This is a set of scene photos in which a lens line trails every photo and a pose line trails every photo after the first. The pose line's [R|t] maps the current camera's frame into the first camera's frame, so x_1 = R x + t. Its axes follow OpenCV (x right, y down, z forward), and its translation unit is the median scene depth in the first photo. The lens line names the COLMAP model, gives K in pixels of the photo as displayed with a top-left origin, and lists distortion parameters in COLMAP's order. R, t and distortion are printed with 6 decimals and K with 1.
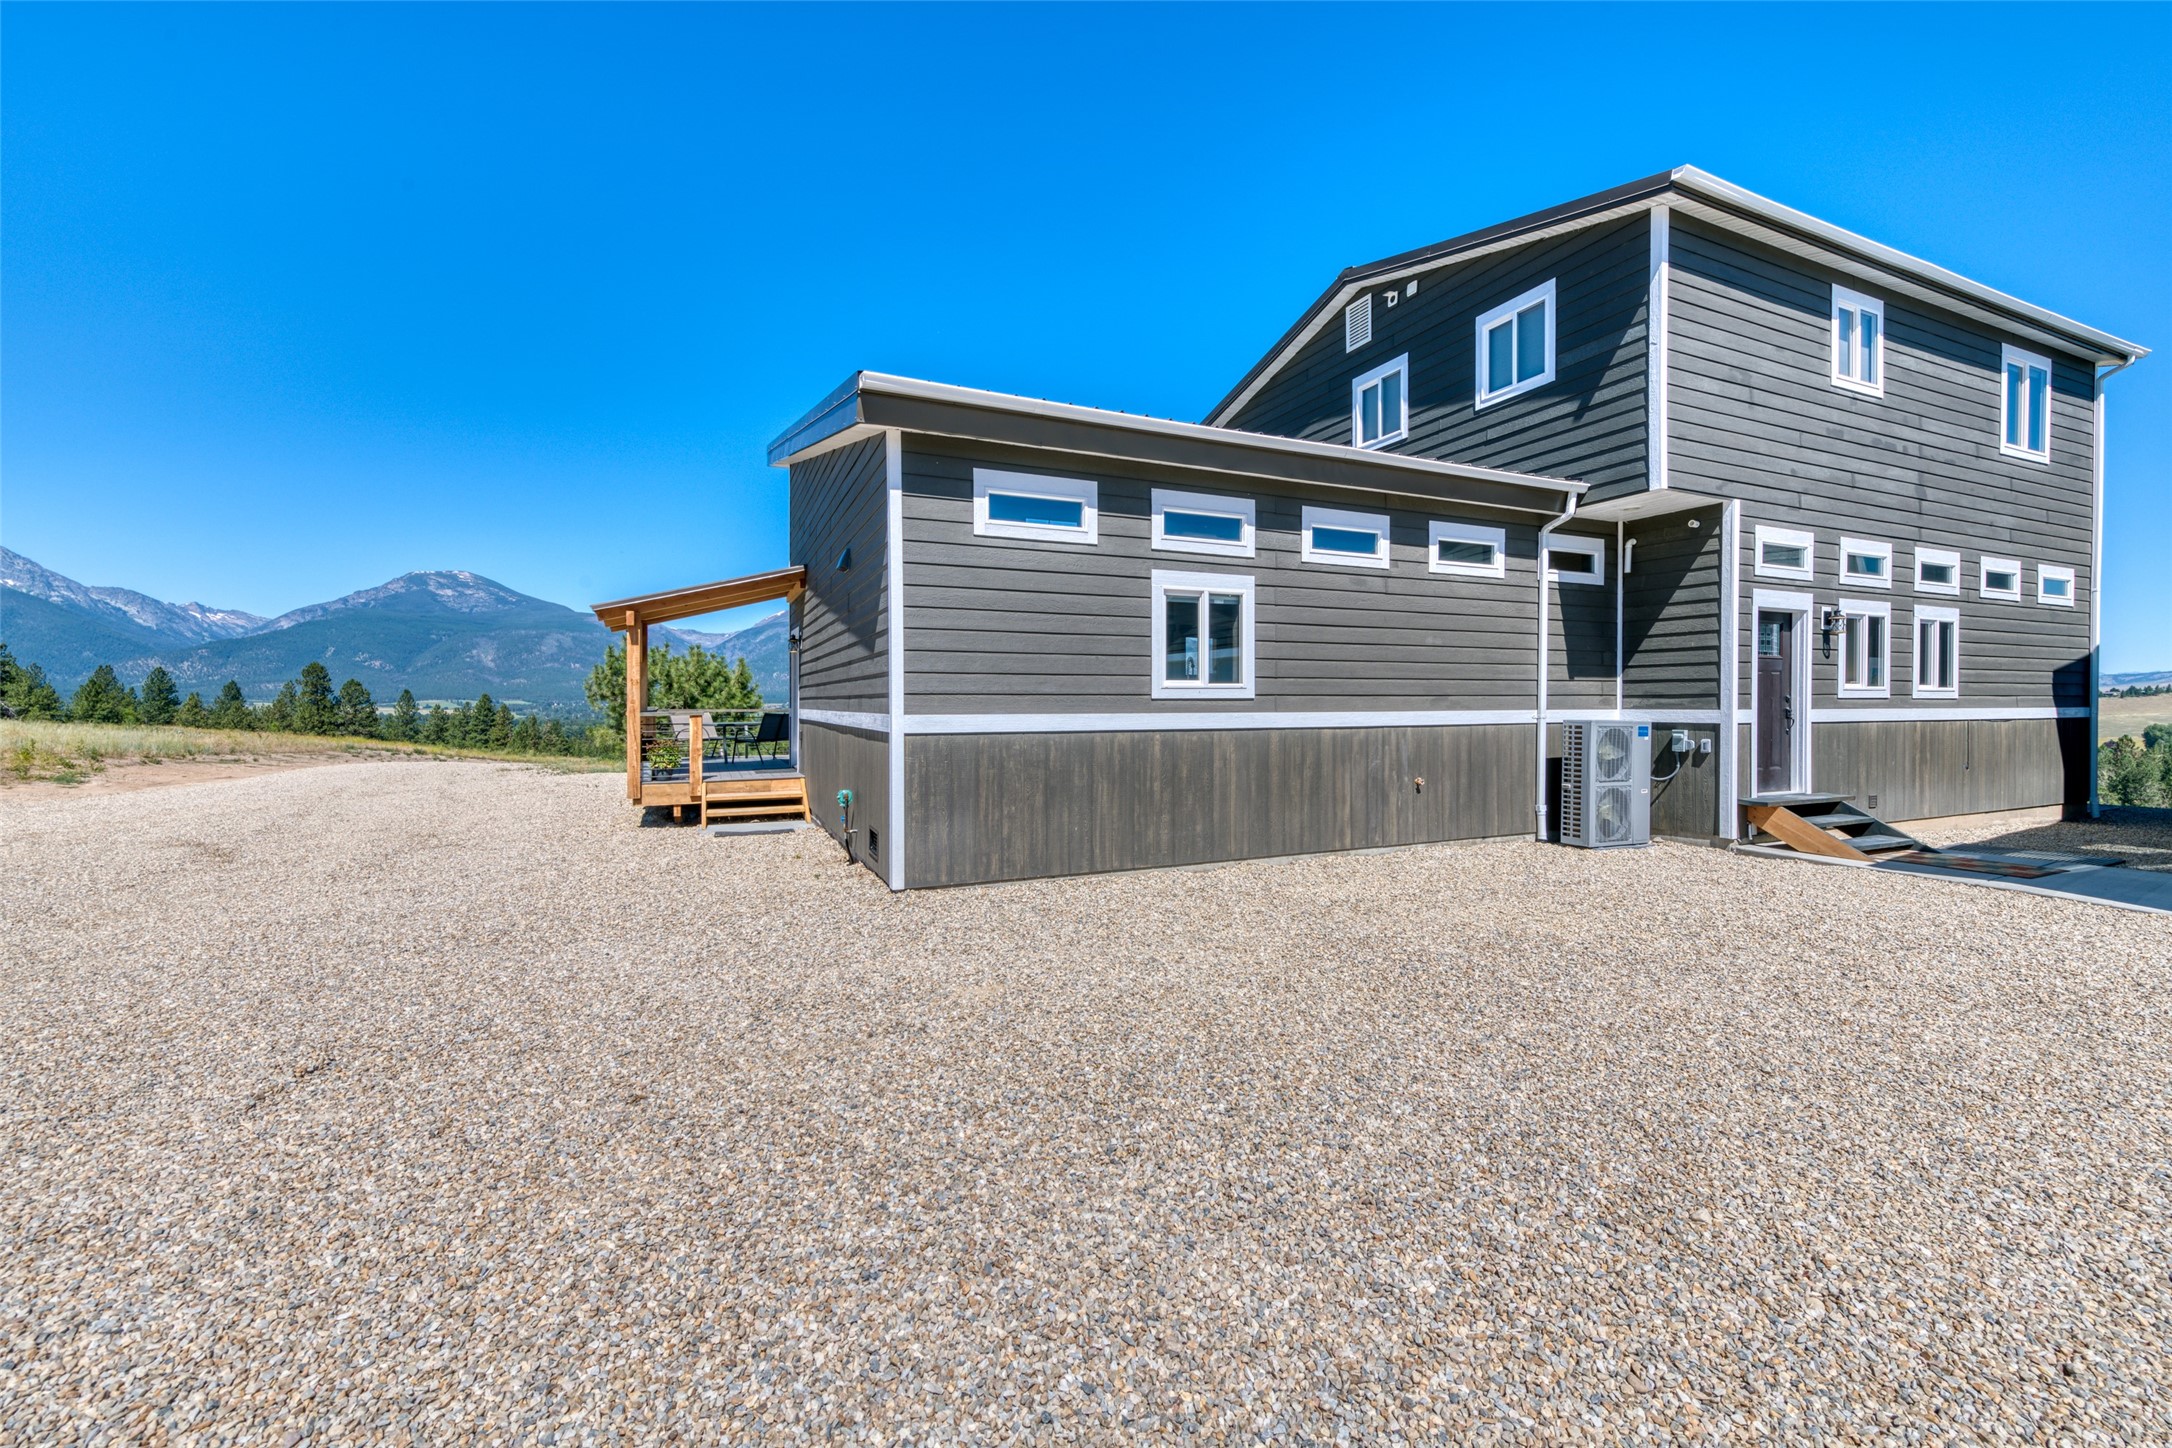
lens RADIAL K [[854.5, 0, 1097.3], [0, 854.5, 716.6], [0, 0, 1]] dist [0.005905, -0.000087]
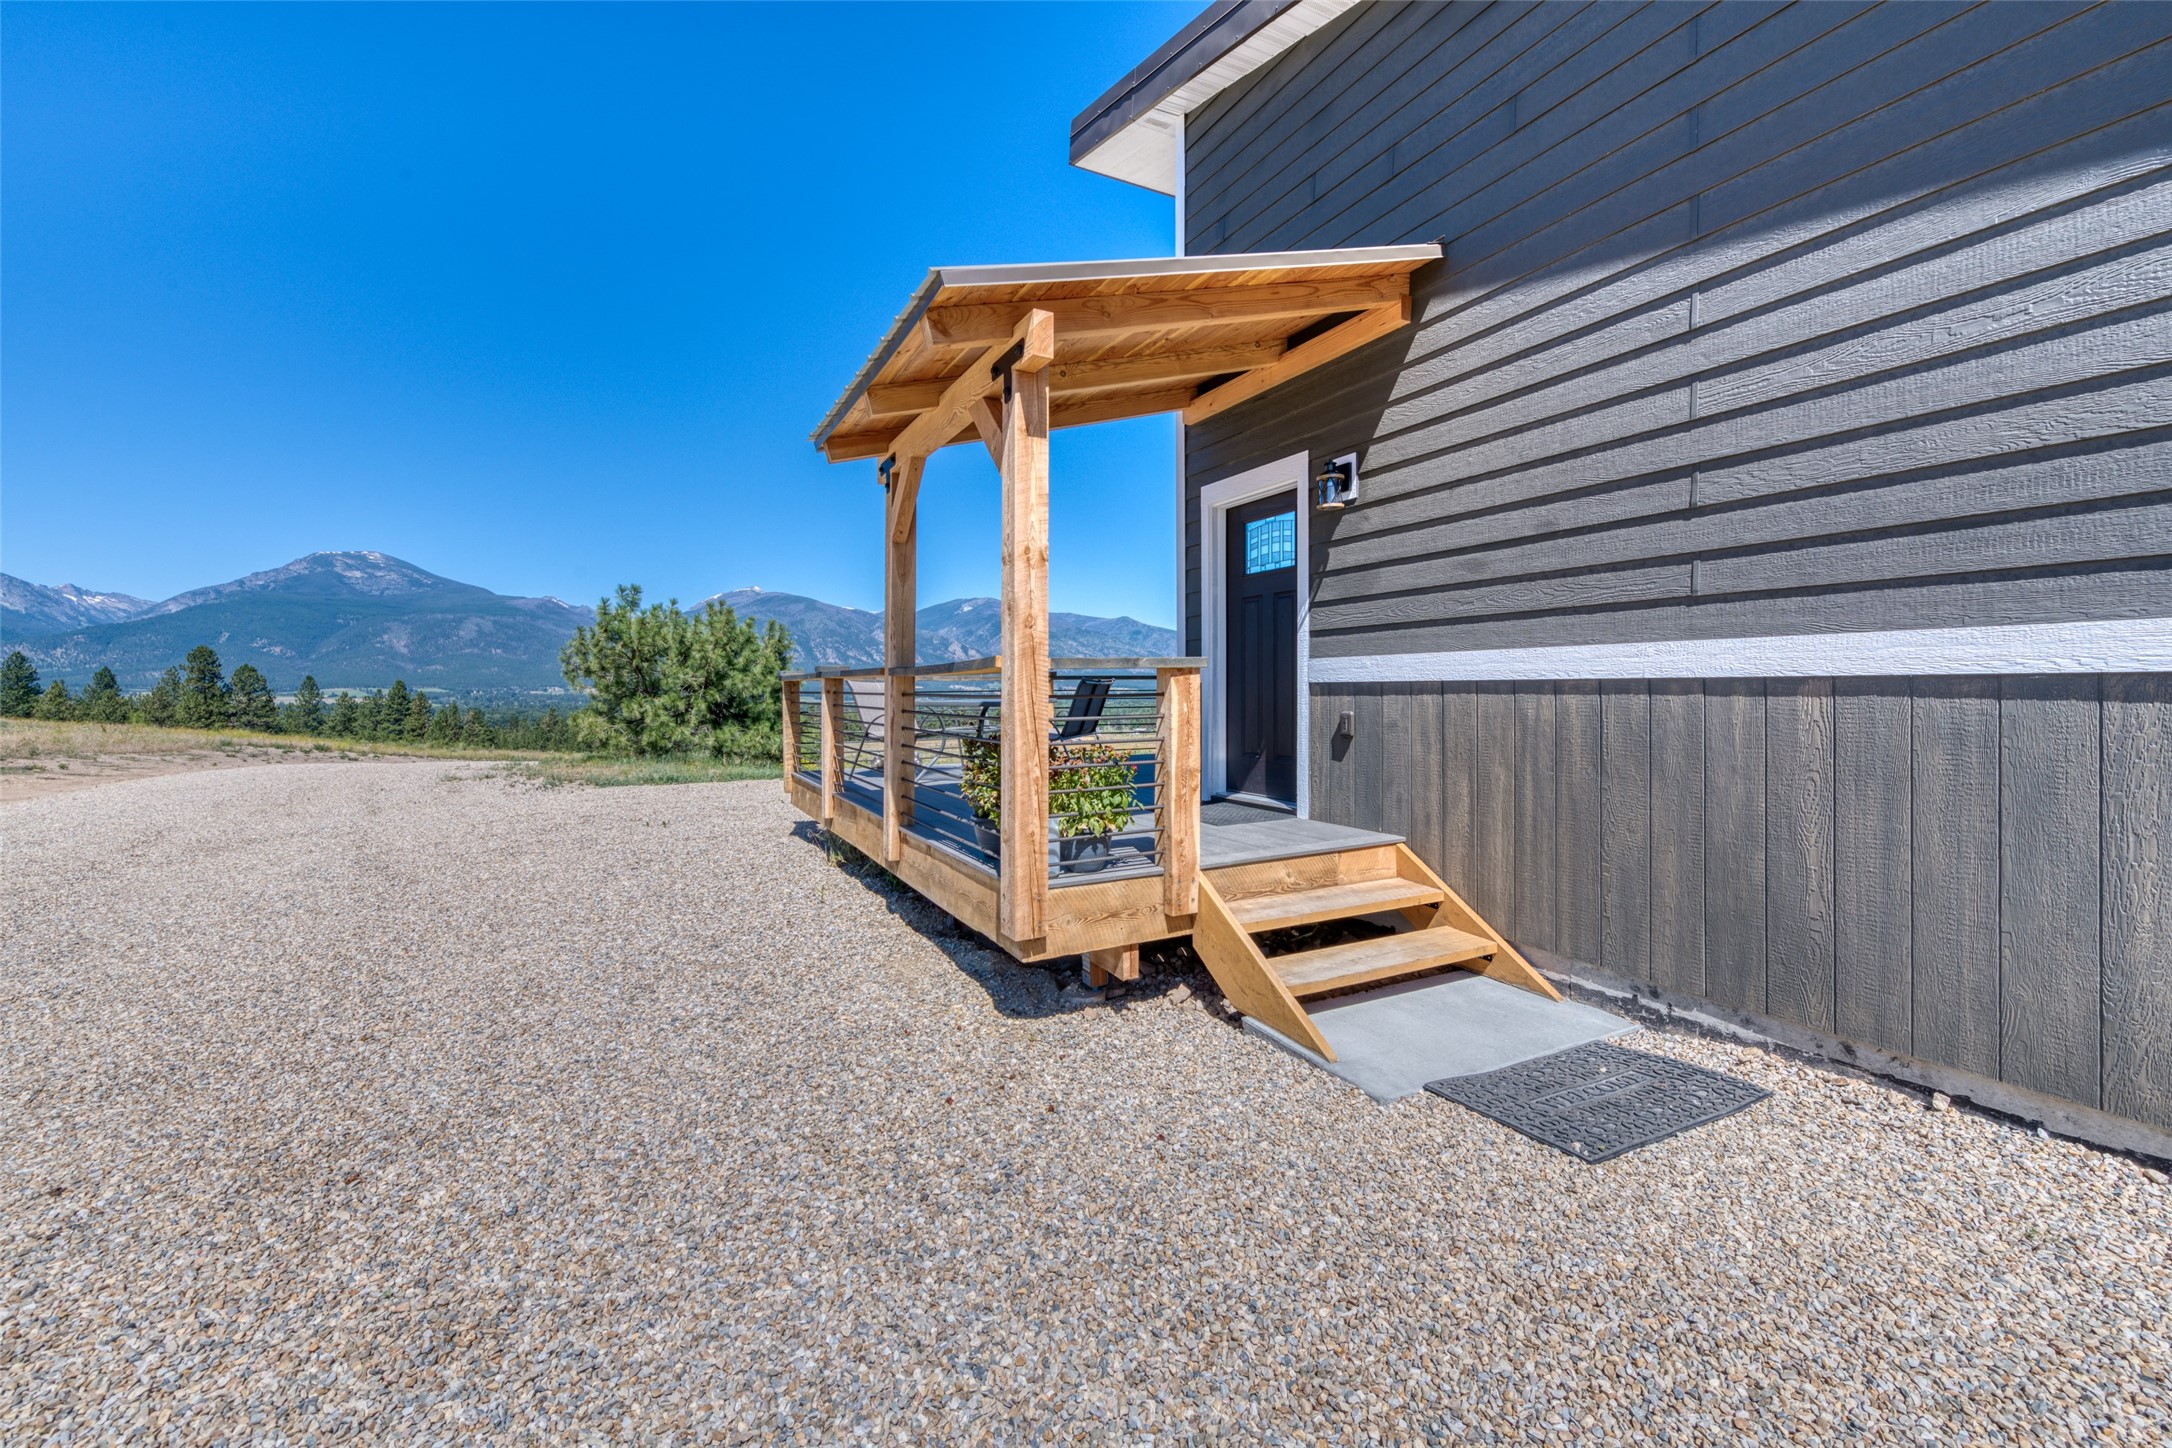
lens RADIAL K [[865.4, 0, 1097.8], [0, 865.4, 693.3], [0, 0, 1]] dist [0.003097, -0.000343]
pose [[0.998218, -0.006347, 0.059331, -0.529770], [0.006873, 0.999939, -0.008657, 0.011022], [-0.059273, 0.009049, 0.998201, 0.683031]]
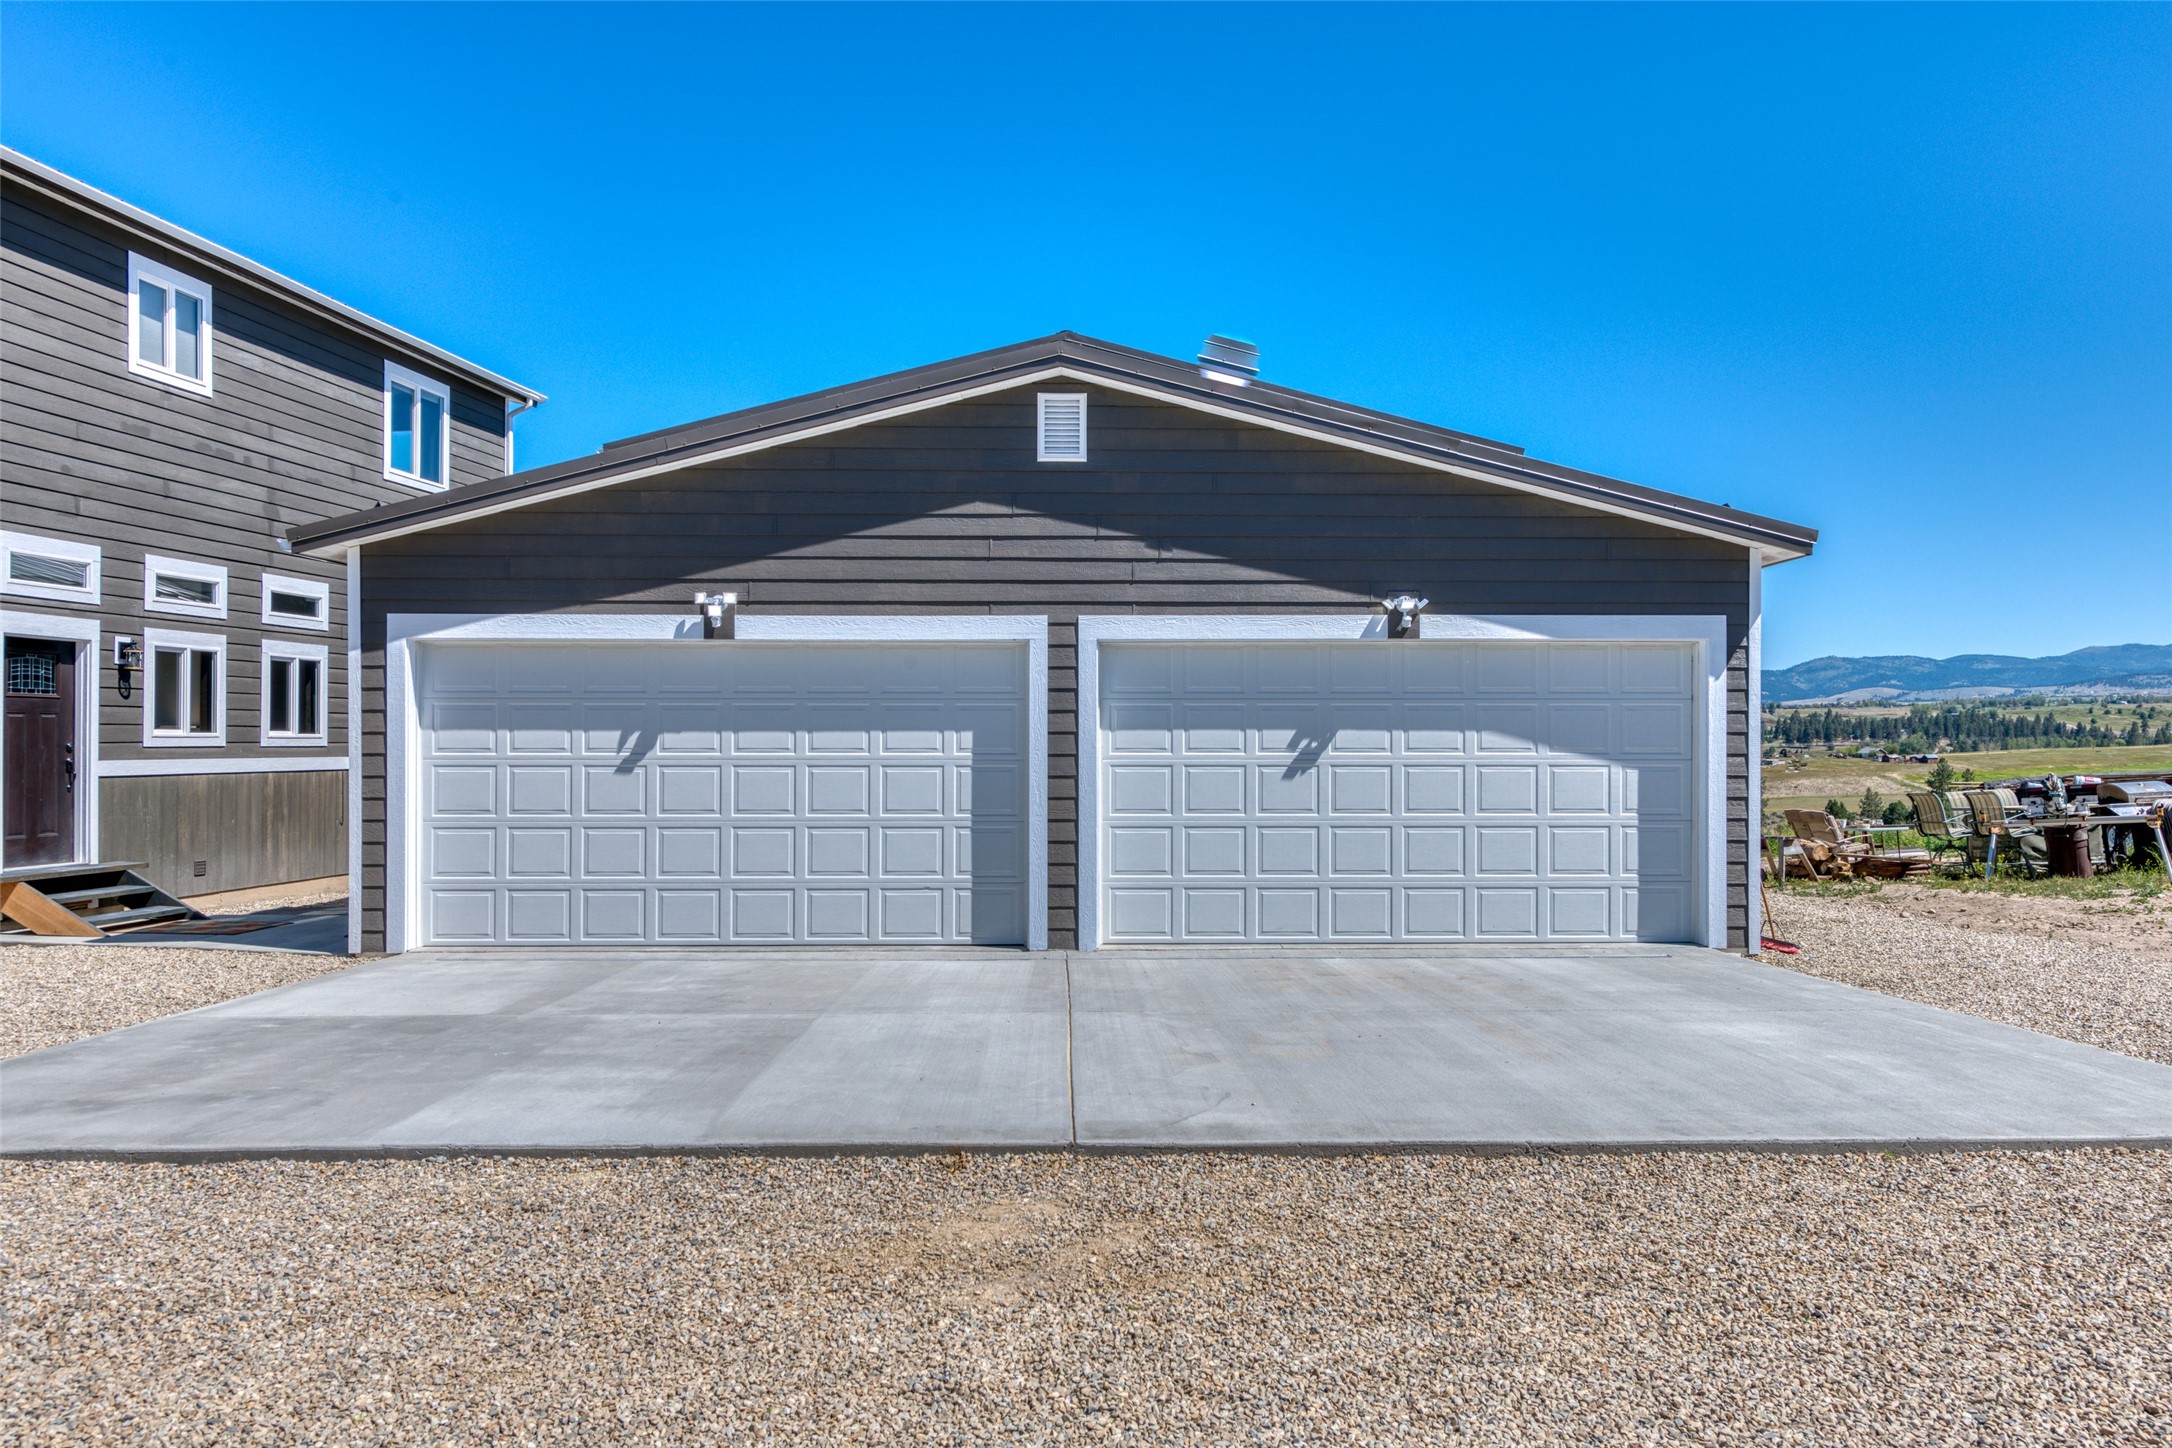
lens RADIAL K [[1463.0, 0, 1089.5], [0, 1463.0, 727.8], [0, 0, 1]] dist [-0.001276, 0.001526]
pose [[0.527542, 0.008722, 0.849484, 0.119602], [0.012363, 0.999763, -0.017943, -0.002628], [-0.849439, 0.019968, 0.527309, -0.446836]]
